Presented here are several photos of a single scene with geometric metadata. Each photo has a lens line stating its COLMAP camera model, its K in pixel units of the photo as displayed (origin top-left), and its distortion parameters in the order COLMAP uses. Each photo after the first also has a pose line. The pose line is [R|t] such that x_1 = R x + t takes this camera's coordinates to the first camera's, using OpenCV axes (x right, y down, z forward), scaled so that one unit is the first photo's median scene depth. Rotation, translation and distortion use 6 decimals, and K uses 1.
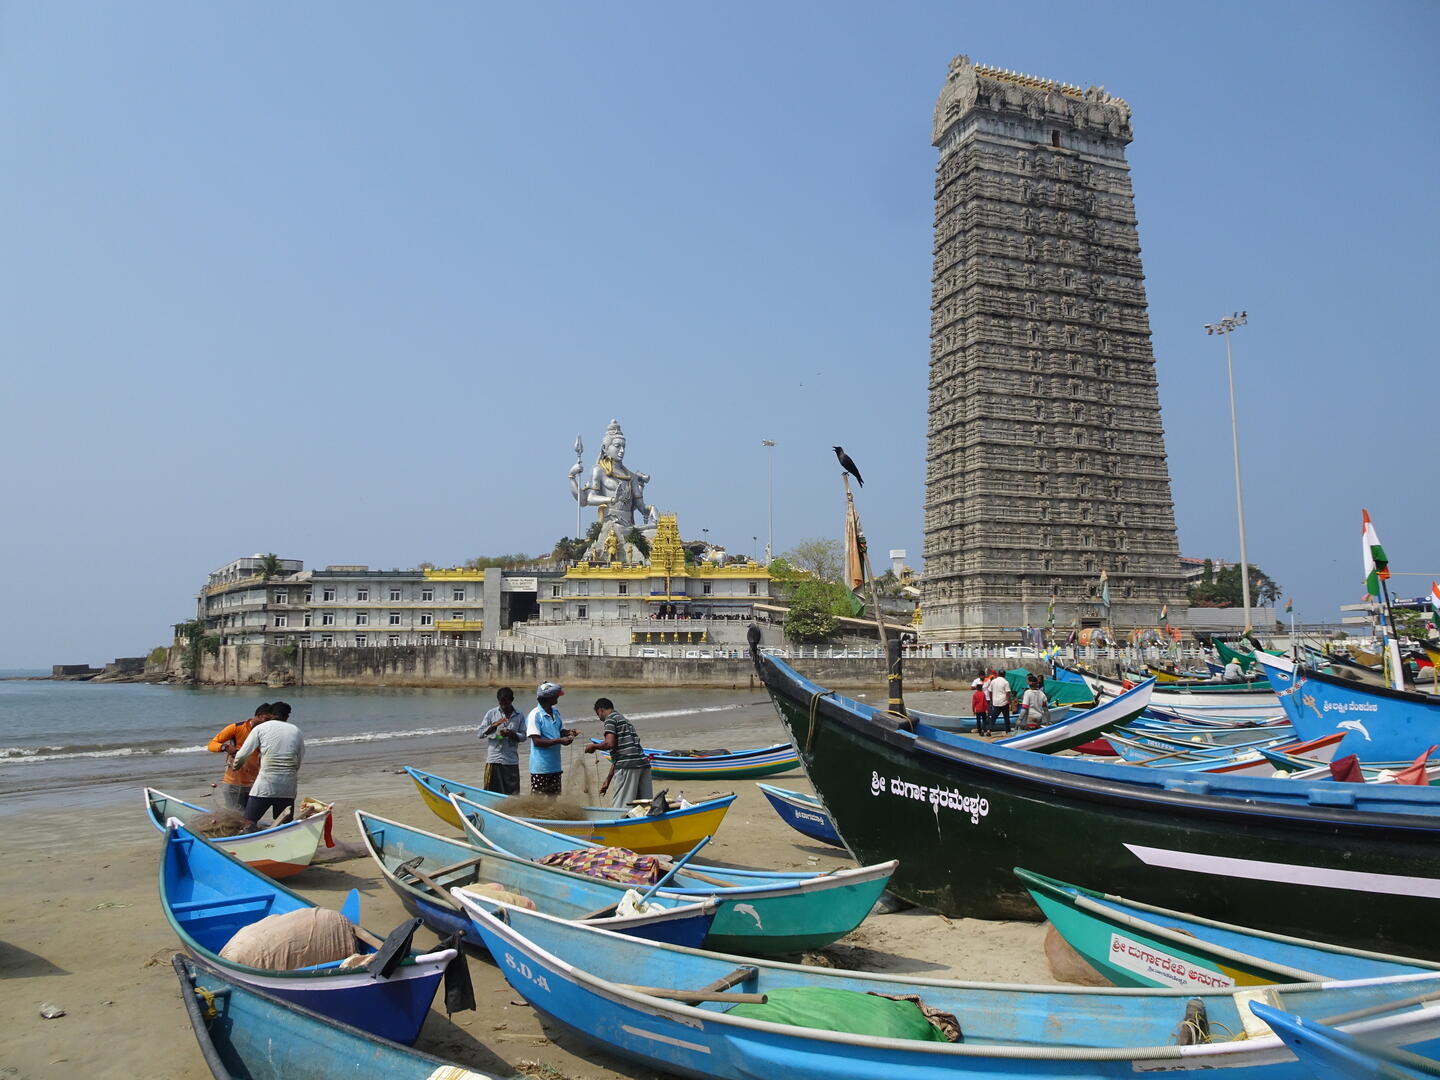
lens RADIAL K [[1019.8, 0, 719.7], [0, 1019.8, 540.4], [0, 0, 1]] dist [0.012659, 0.010431]
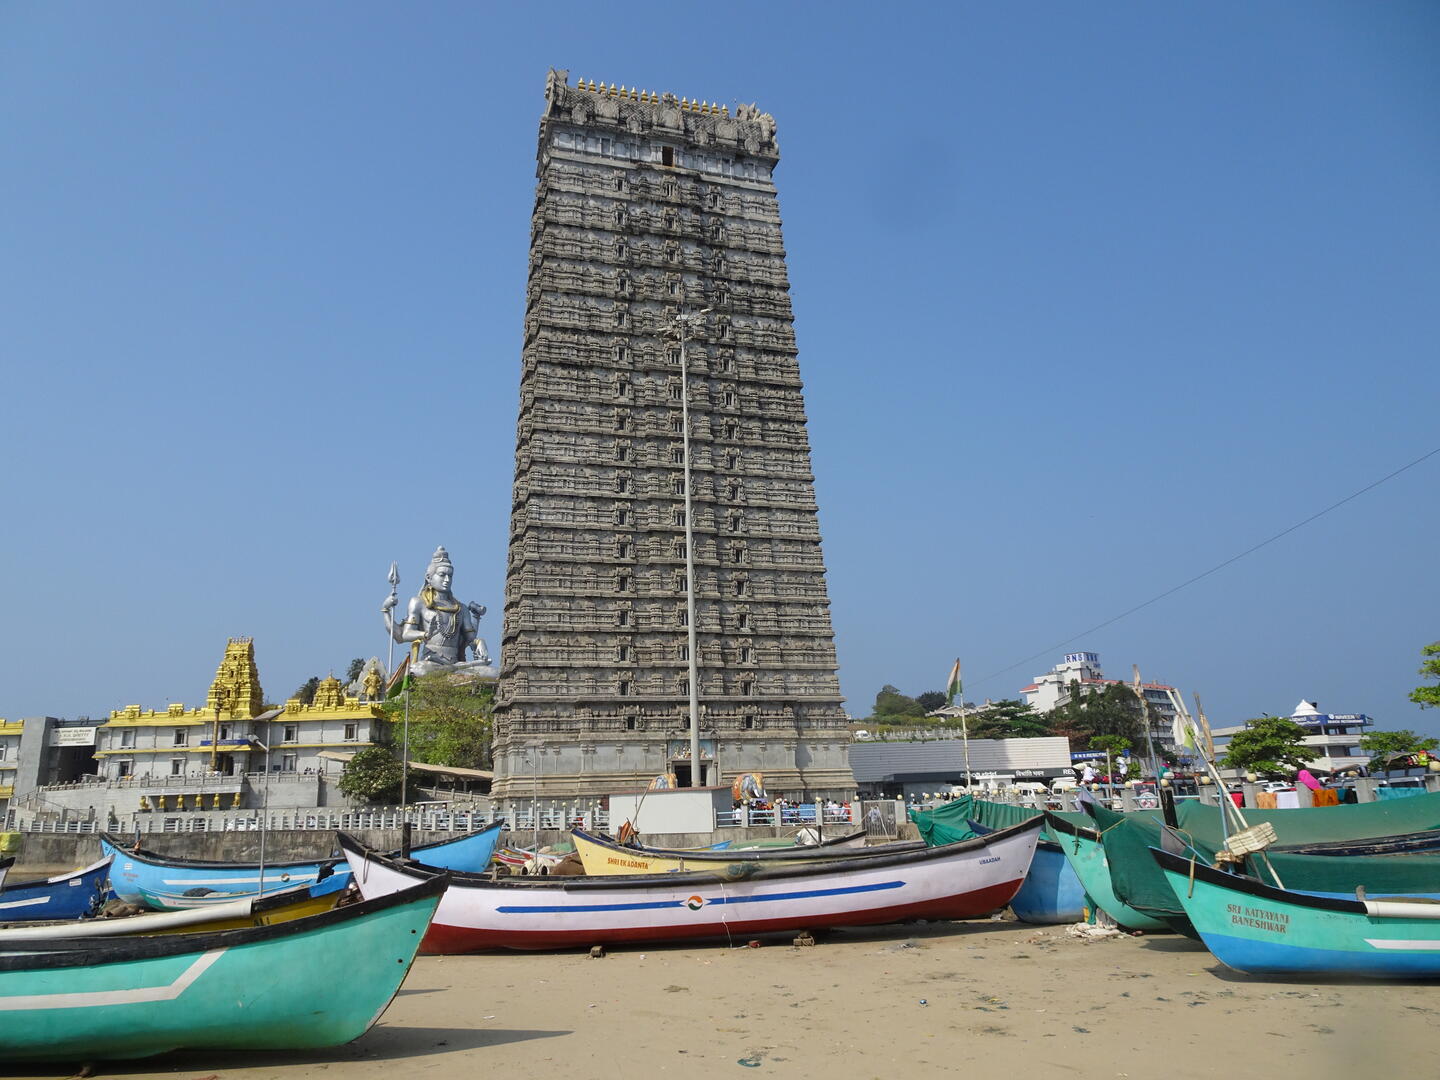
lens RADIAL K [[1019.8, 0, 714.8], [0, 1019.8, 542.0], [0, 0, 1]] dist [0.012659, 0.010431]
pose [[0.998306, -0.036990, -0.044899, 0.395248], [0.030537, 0.990134, -0.136752, 0.020970], [0.049515, 0.135150, 0.989587, 0.247402]]
